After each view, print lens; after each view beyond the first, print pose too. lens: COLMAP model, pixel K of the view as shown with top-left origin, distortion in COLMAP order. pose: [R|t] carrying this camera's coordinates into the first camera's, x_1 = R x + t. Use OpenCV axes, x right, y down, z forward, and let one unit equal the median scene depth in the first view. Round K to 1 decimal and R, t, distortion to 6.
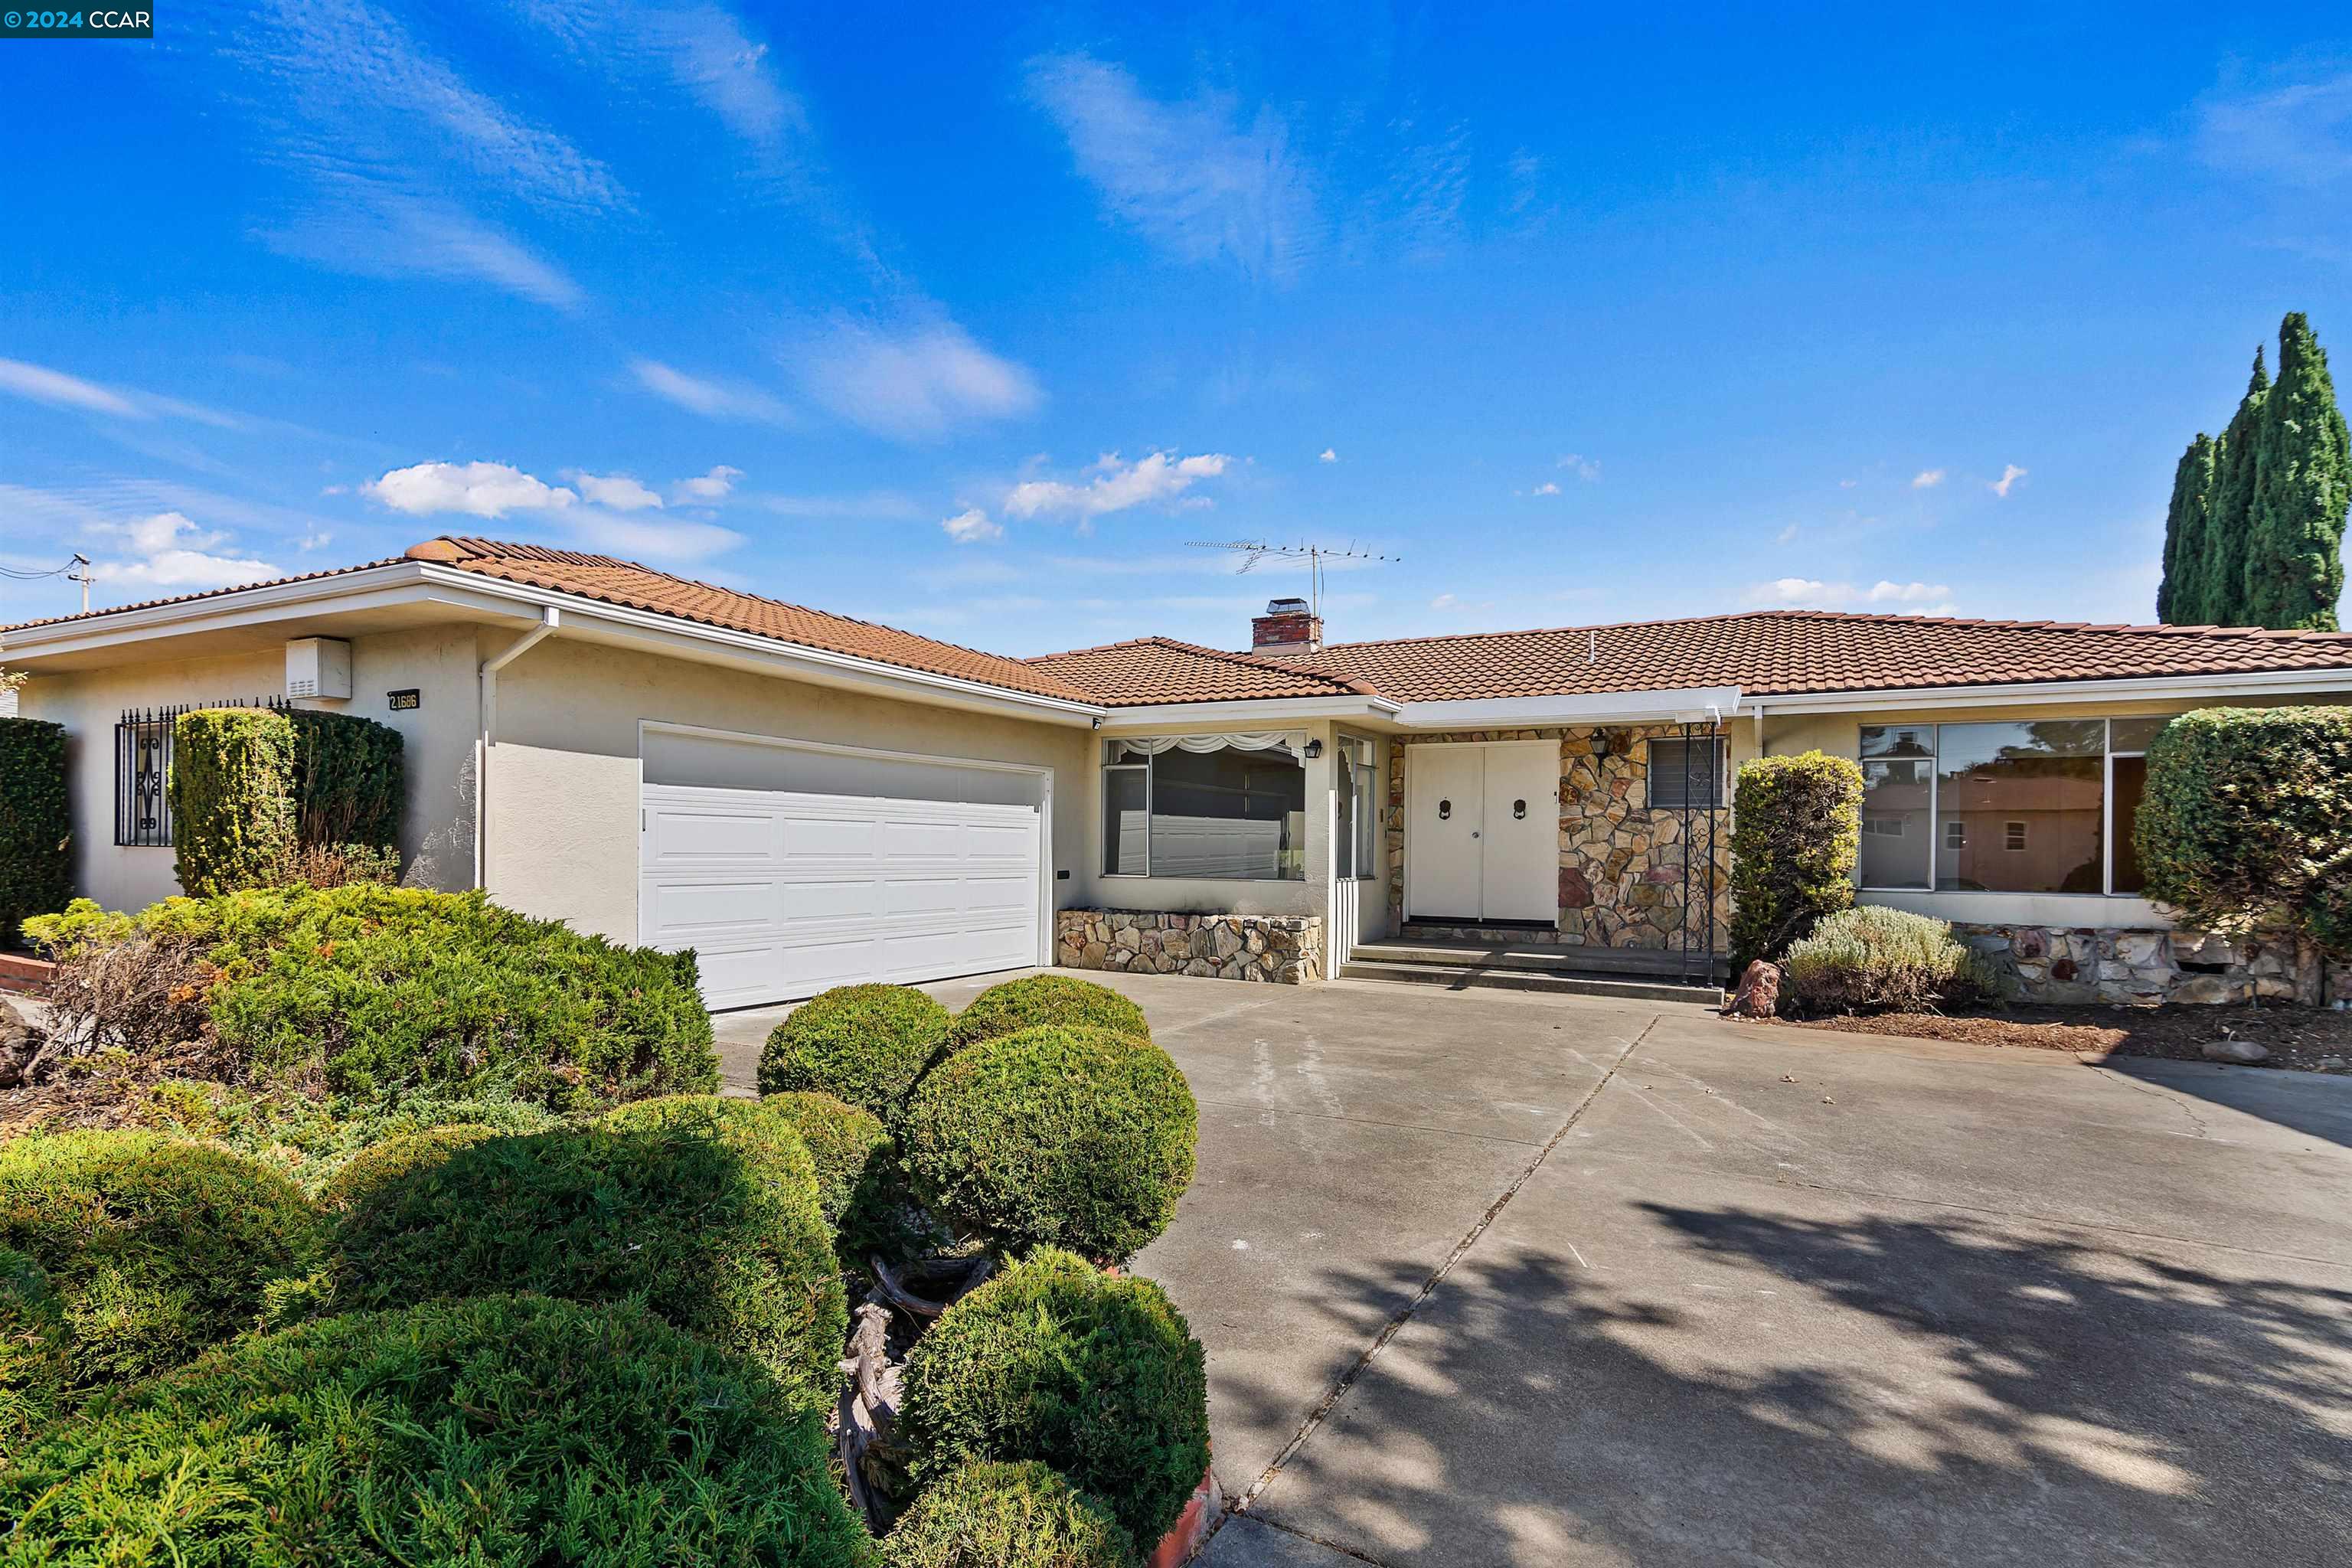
lens RADIAL K [[1107.8, 0, 1239.3], [0, 1107.8, 854.0], [0, 0, 1]] dist [0.005511, 0.001573]
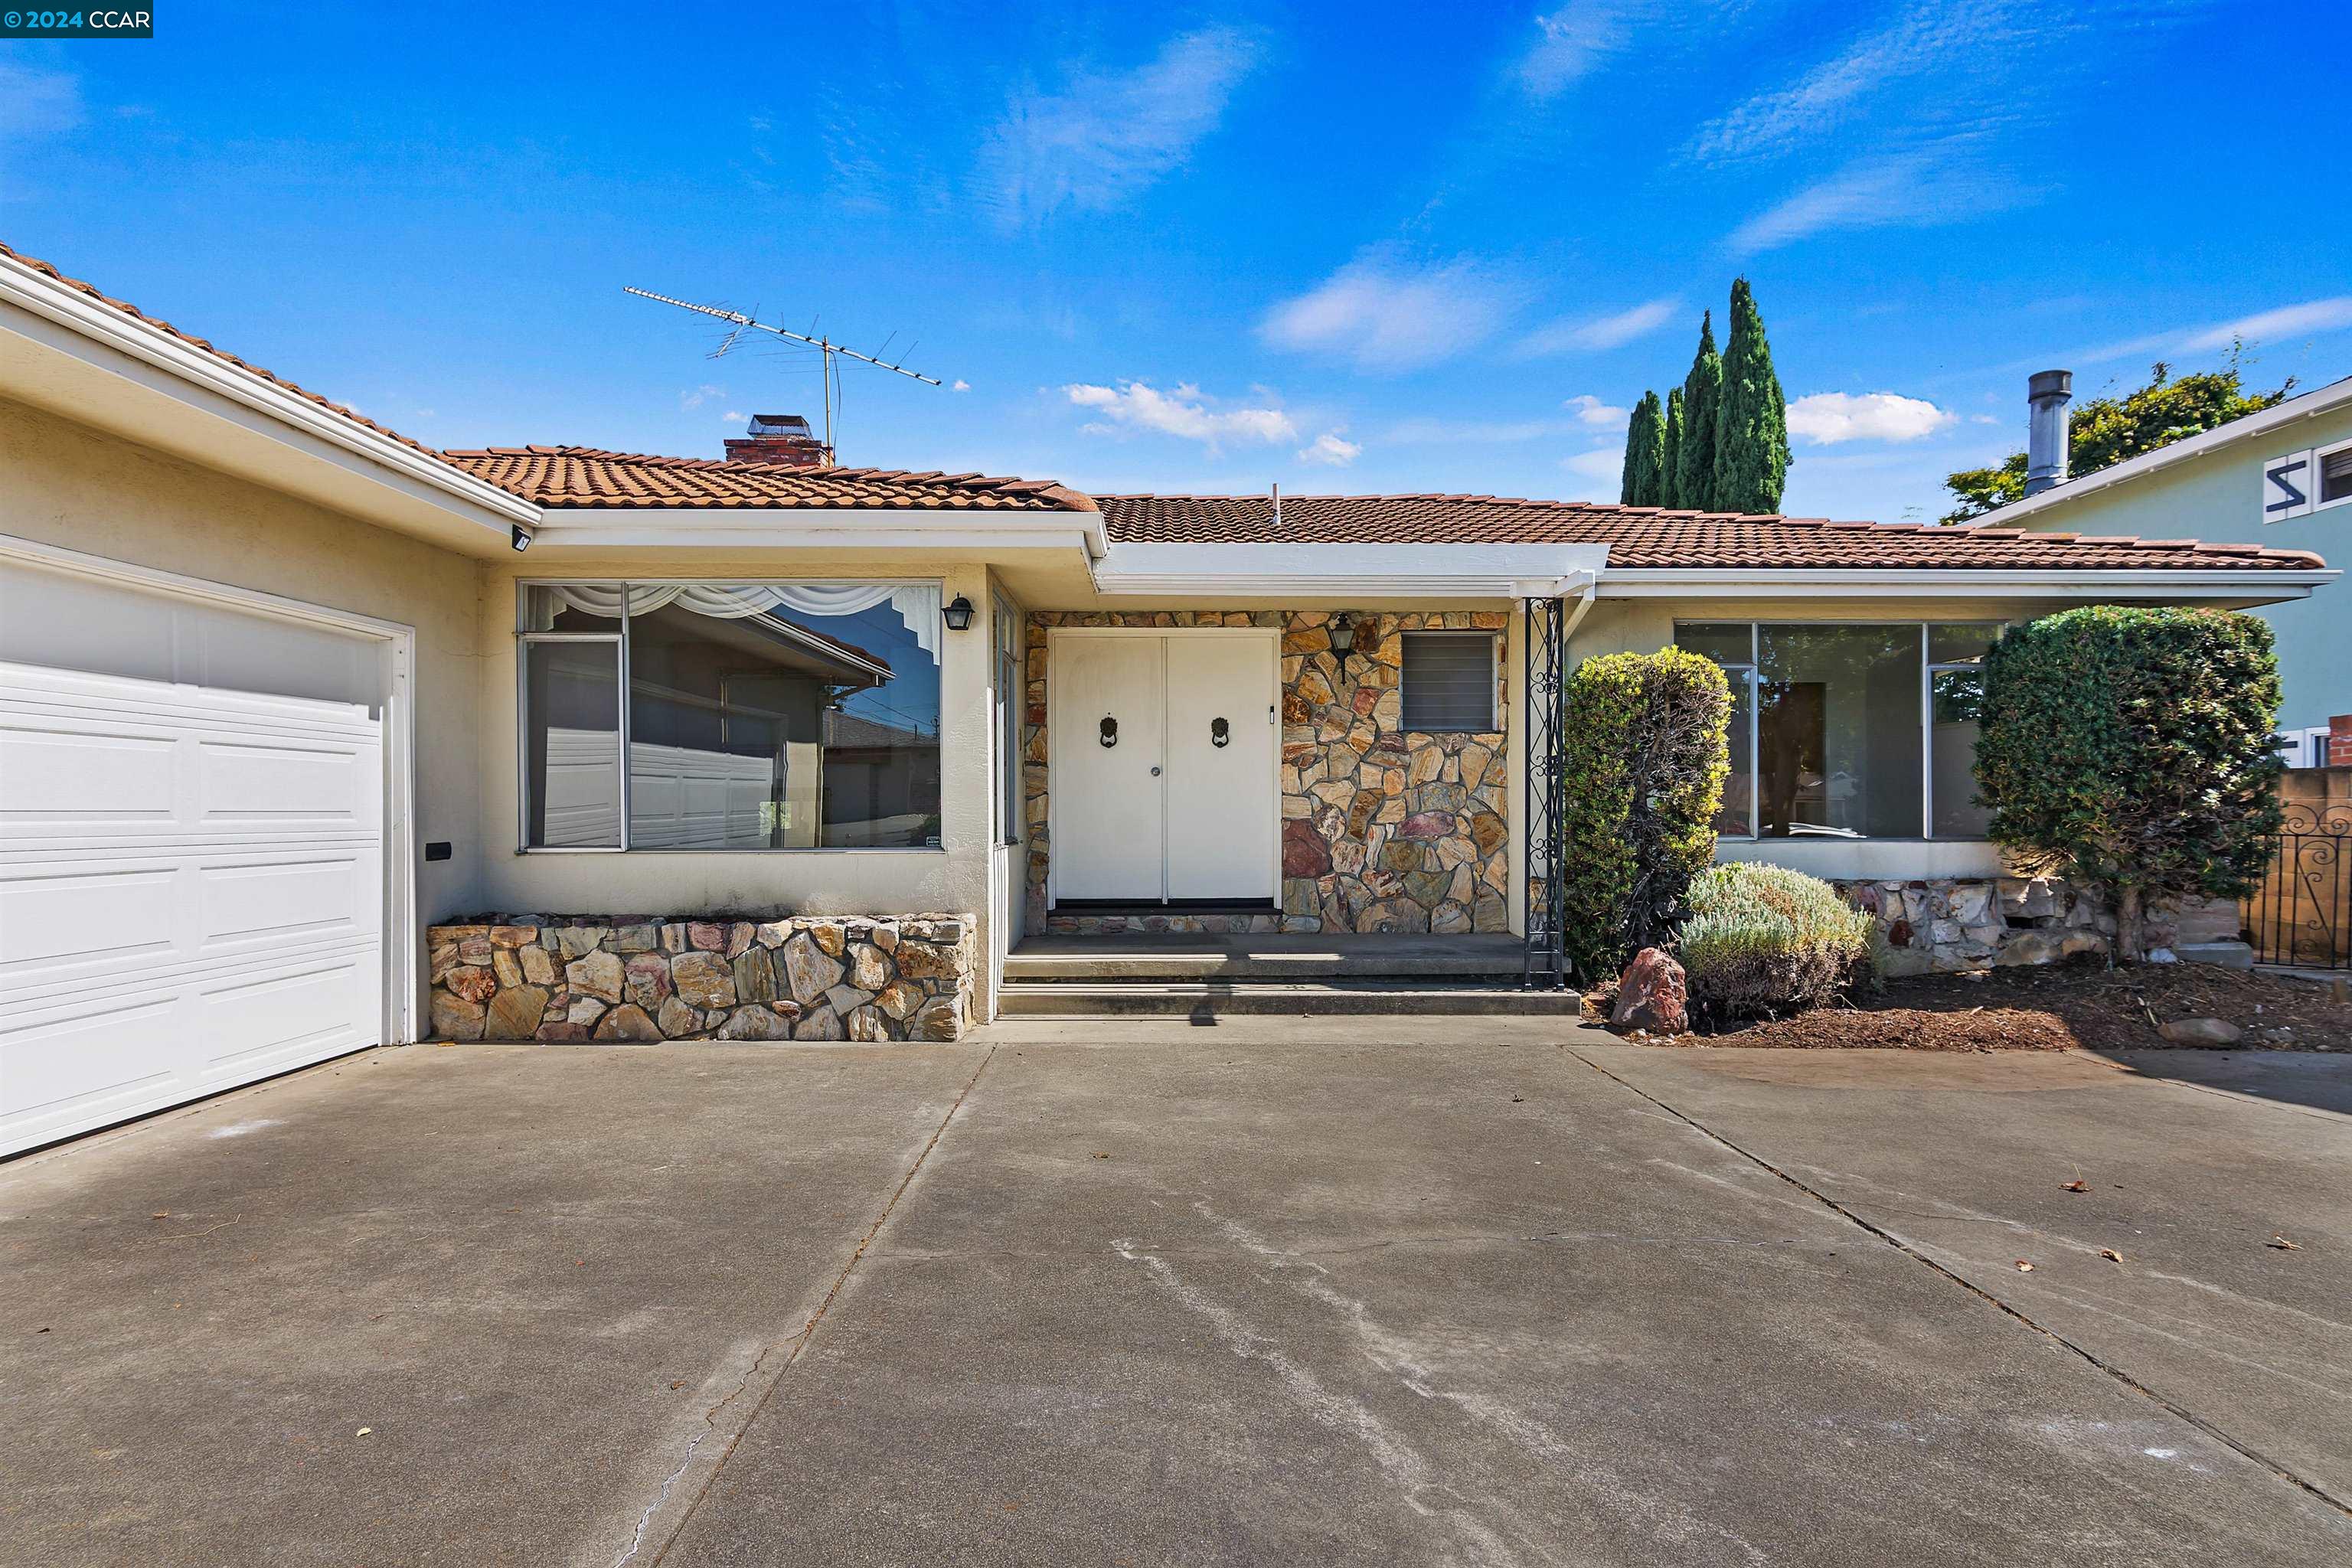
lens RADIAL K [[1214.3, 0, 1142.6], [0, 1214.3, 815.2], [0, 0, 1]] dist [-0.005399, -0.001143]
pose [[0.903566, -0.016973, 0.428112, -0.108474], [0.015663, 0.999856, 0.006582, 0.004105], [-0.428162, 0.000758, 0.903702, 0.391026]]
